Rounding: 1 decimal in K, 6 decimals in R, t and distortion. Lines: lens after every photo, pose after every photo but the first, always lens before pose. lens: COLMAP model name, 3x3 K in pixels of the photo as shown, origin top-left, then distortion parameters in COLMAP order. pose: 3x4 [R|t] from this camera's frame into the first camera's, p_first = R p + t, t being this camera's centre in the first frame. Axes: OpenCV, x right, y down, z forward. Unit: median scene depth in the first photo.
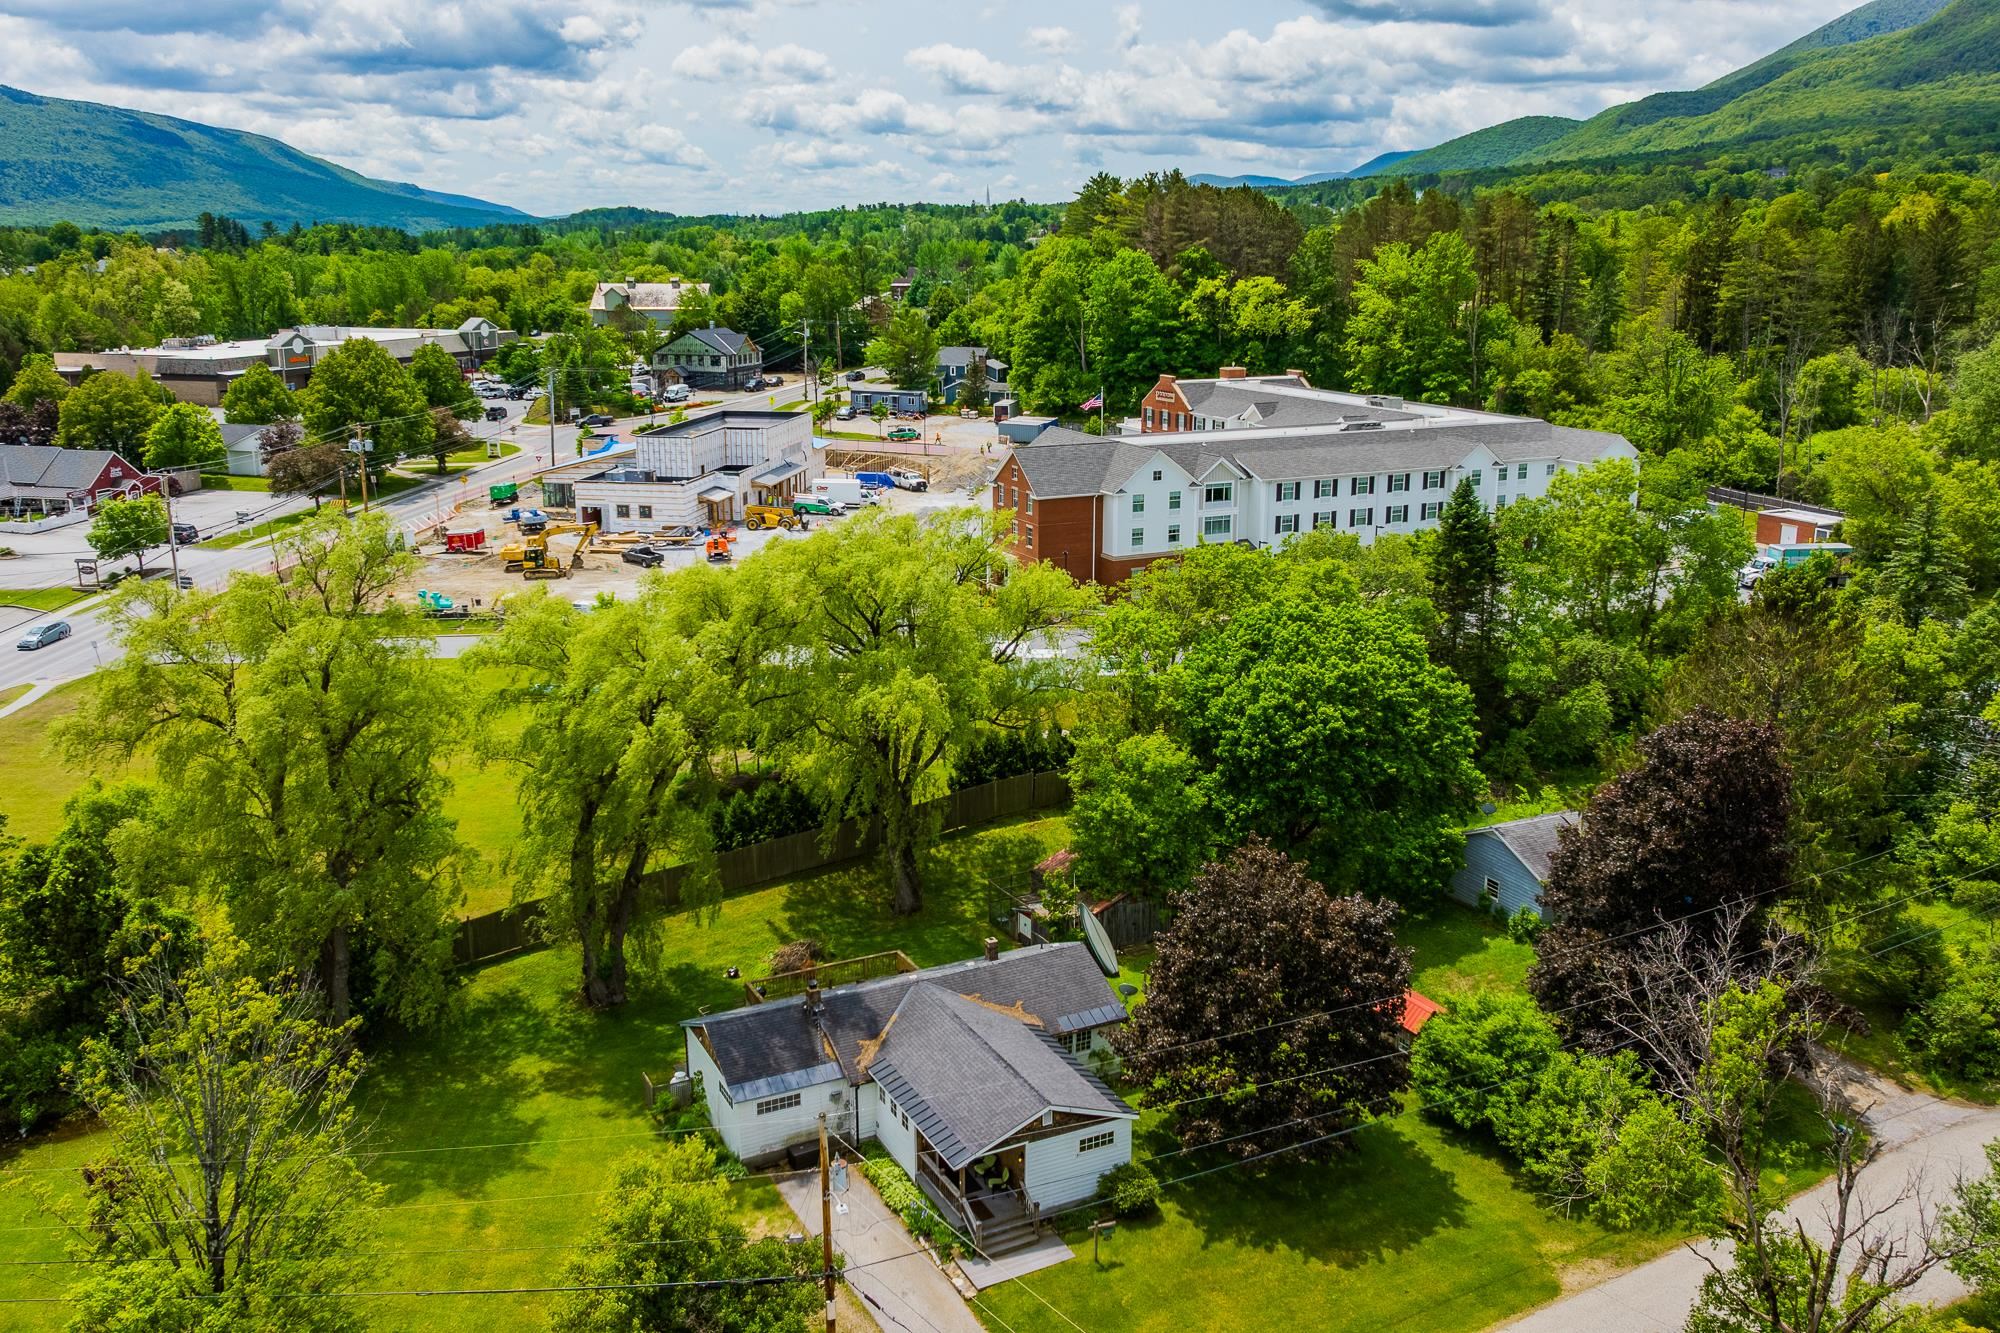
lens RADIAL K [[1674.8, 0, 1018.9], [0, 1674.8, 628.4], [0, 0, 1]] dist [-0.003402, -0.044628]
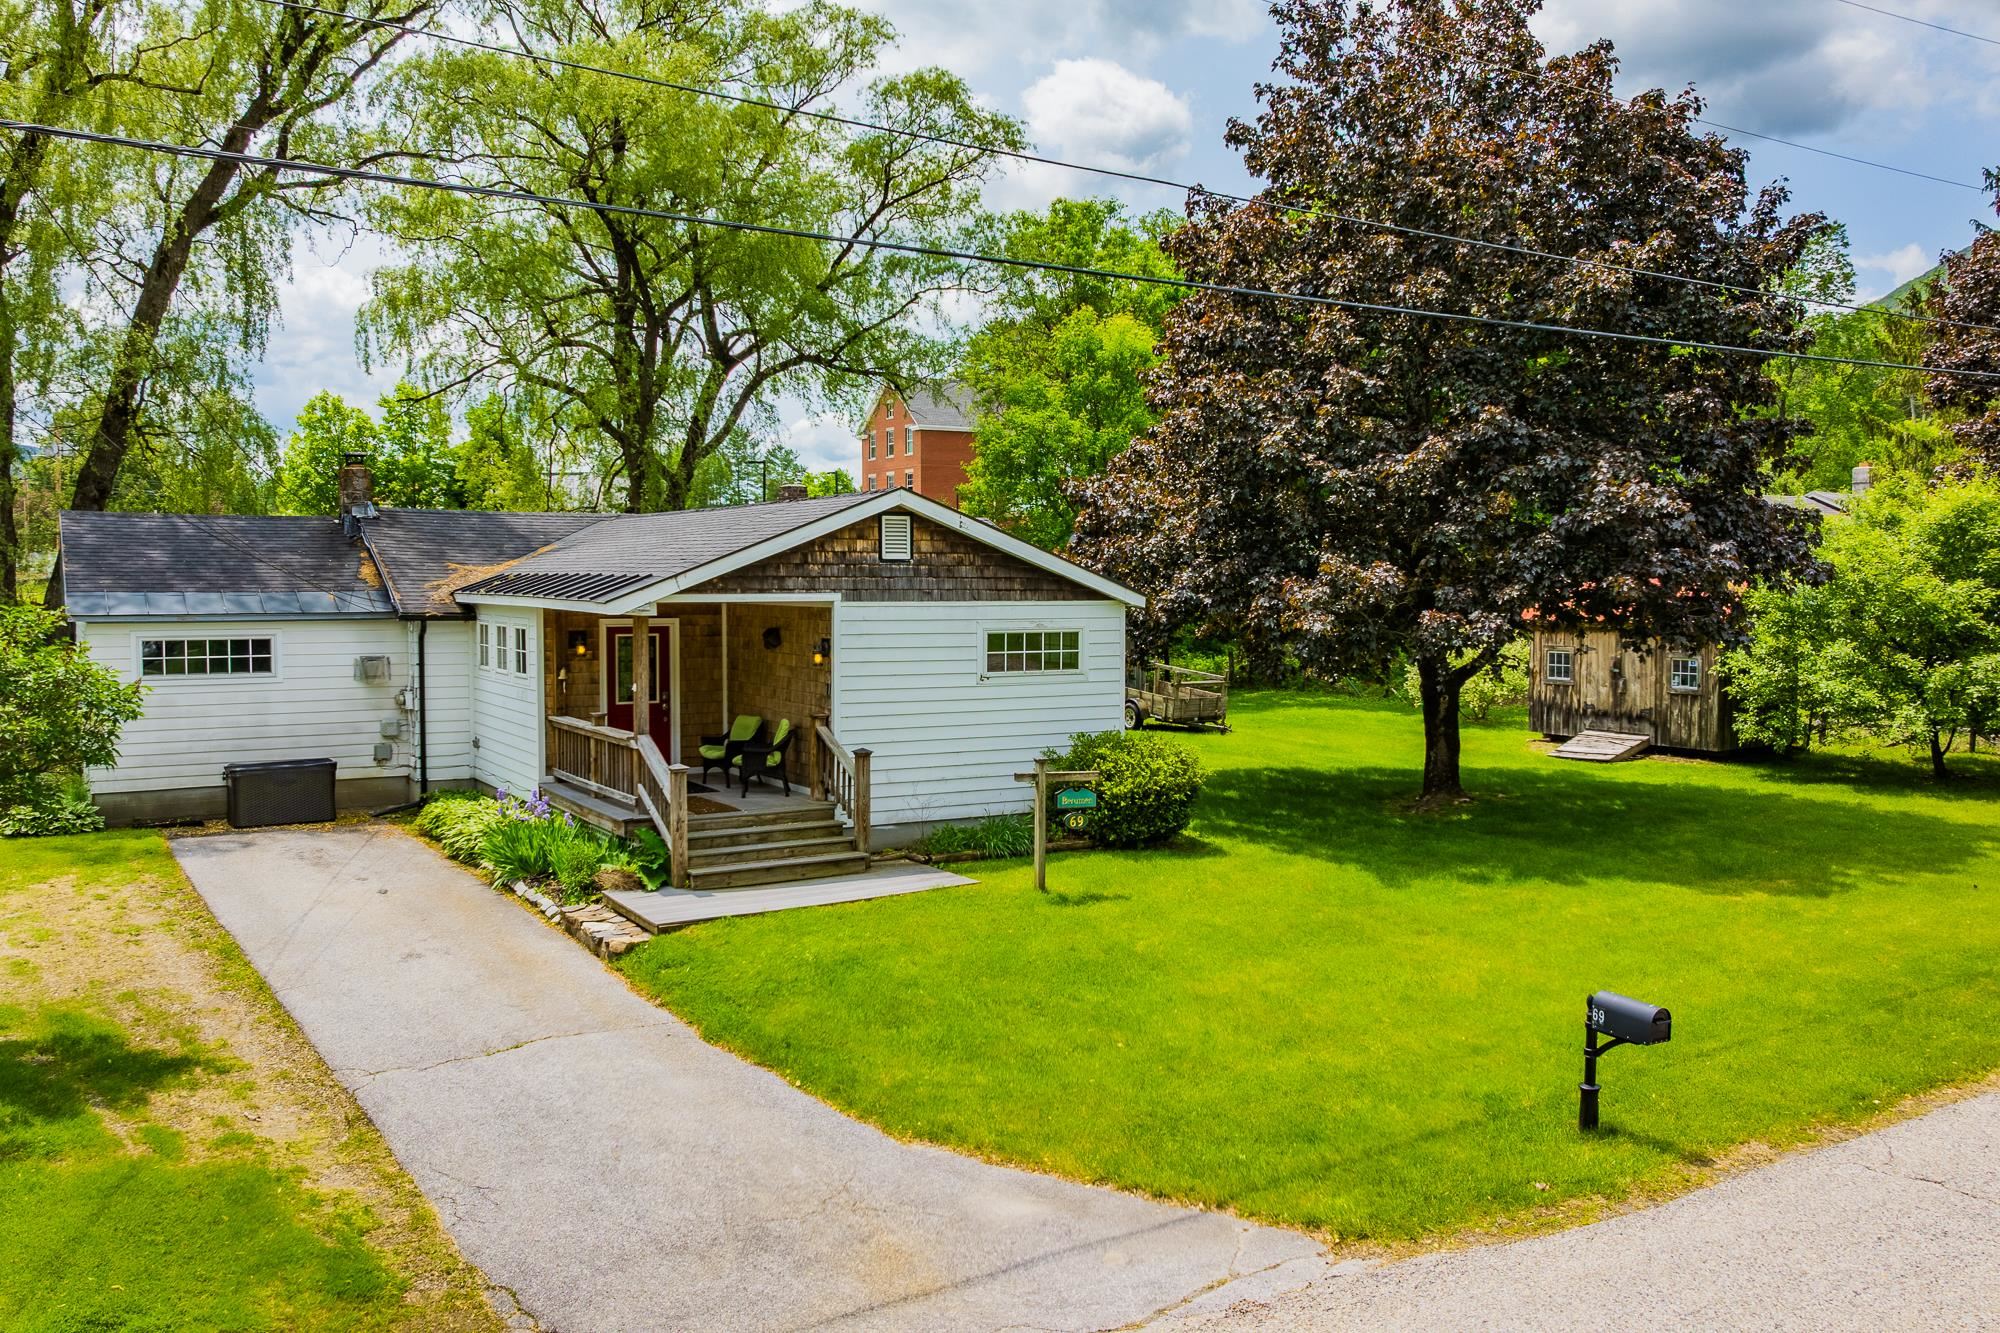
lens RADIAL K [[1674.8, 0, 1018.9], [0, 1674.8, 628.4], [0, 0, 1]] dist [-0.003402, -0.044628]
pose [[0.998170, -0.006878, 0.060086, 0.005981], [0.018571, 0.980368, -0.196299, 0.105102], [-0.057556, 0.197056, 0.978701, 0.179990]]
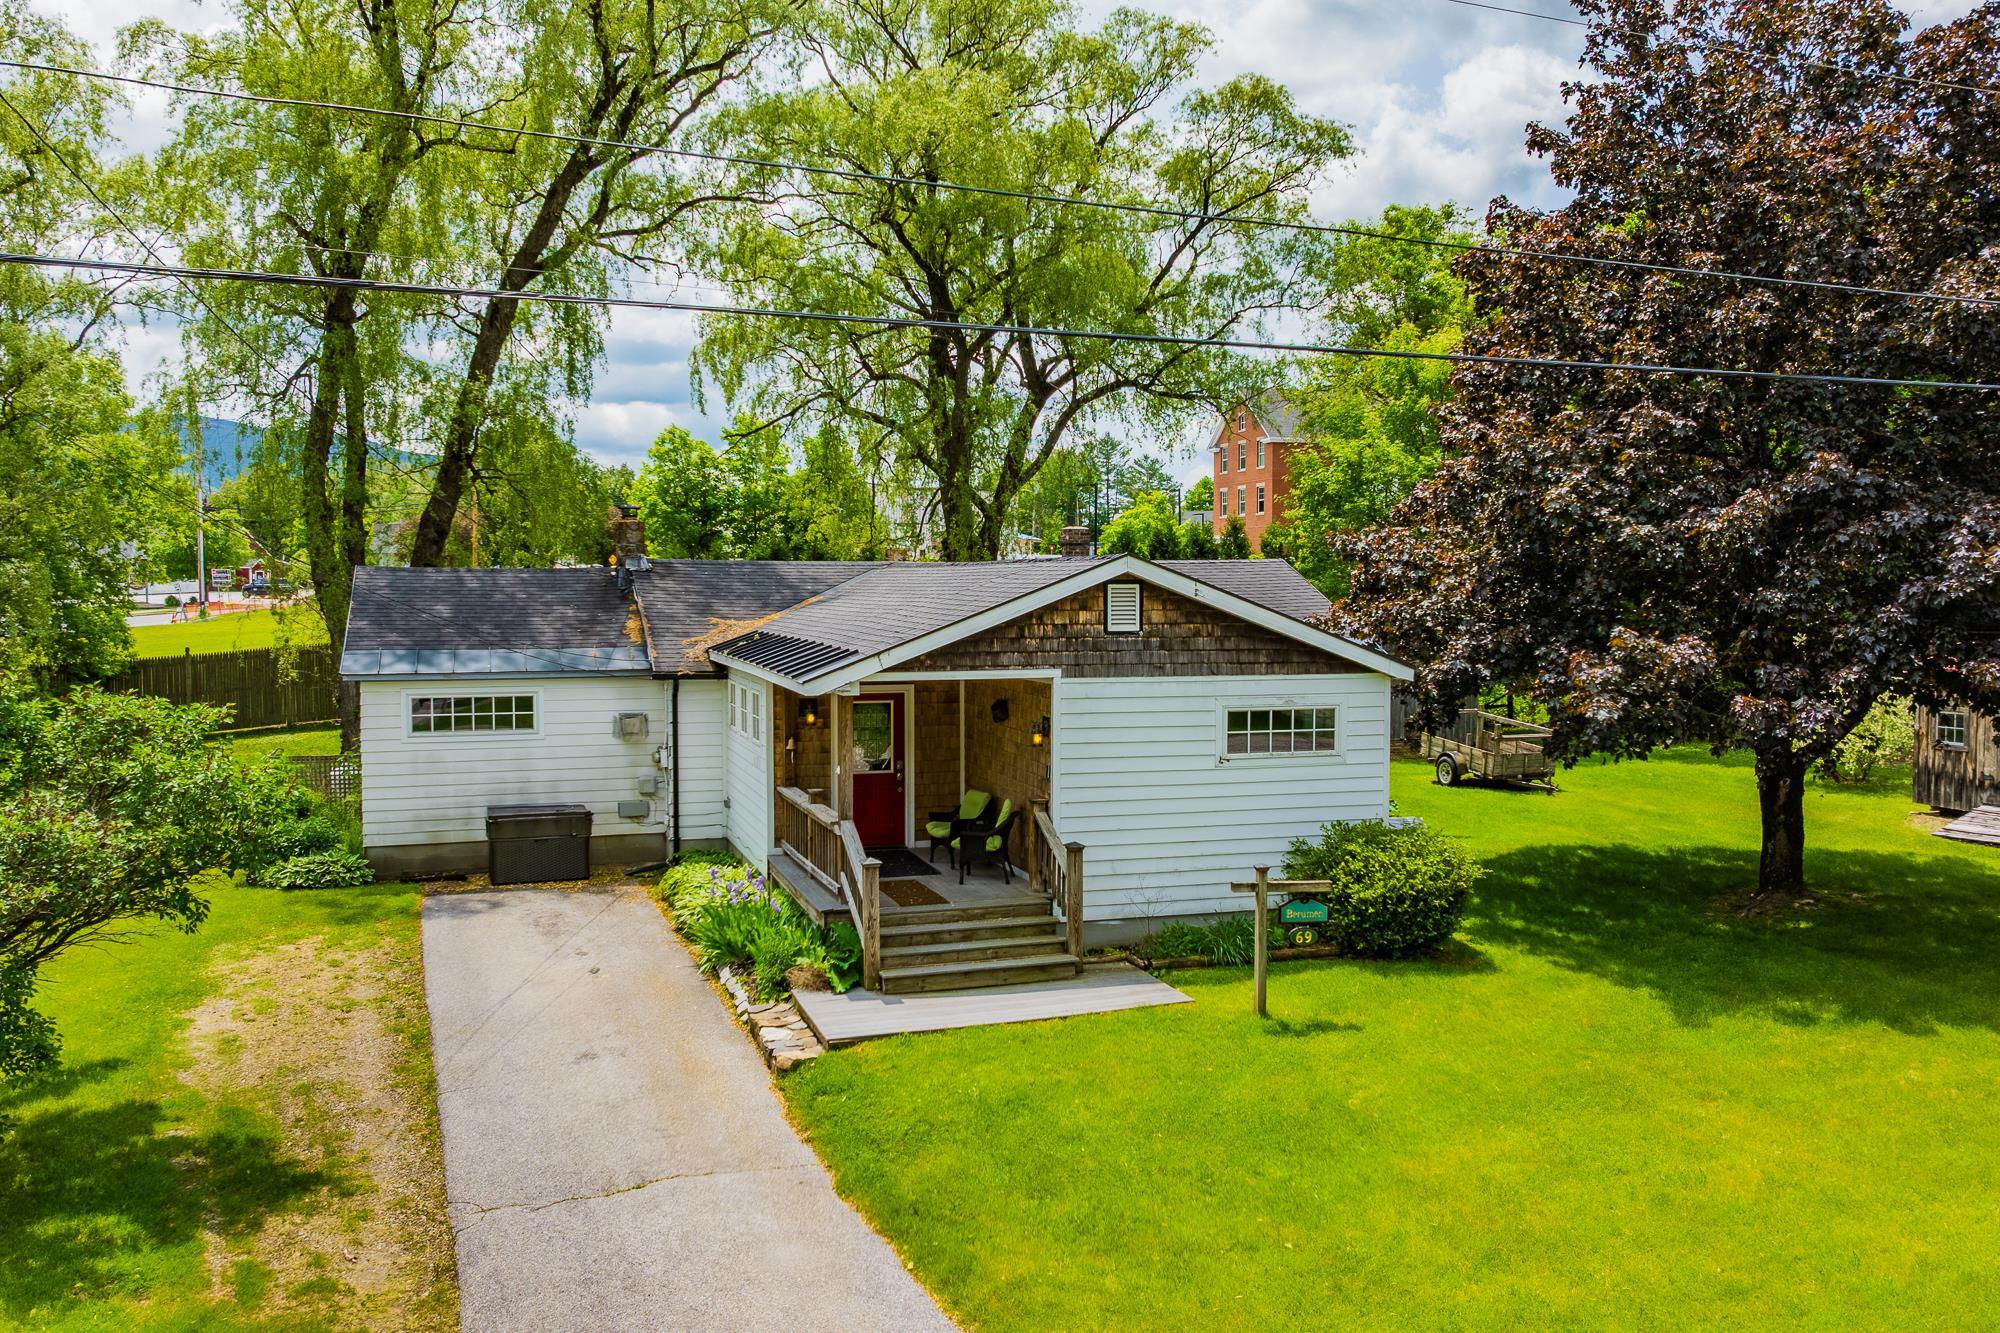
lens RADIAL K [[1674.8, 0, 1018.9], [0, 1674.8, 628.4], [0, 0, 1]] dist [-0.003402, -0.044628]
pose [[0.986482, -0.000868, -0.163869, 0.013932], [-0.031846, 0.979906, -0.196900, 0.099507], [0.160747, 0.199457, 0.966632, 0.187613]]
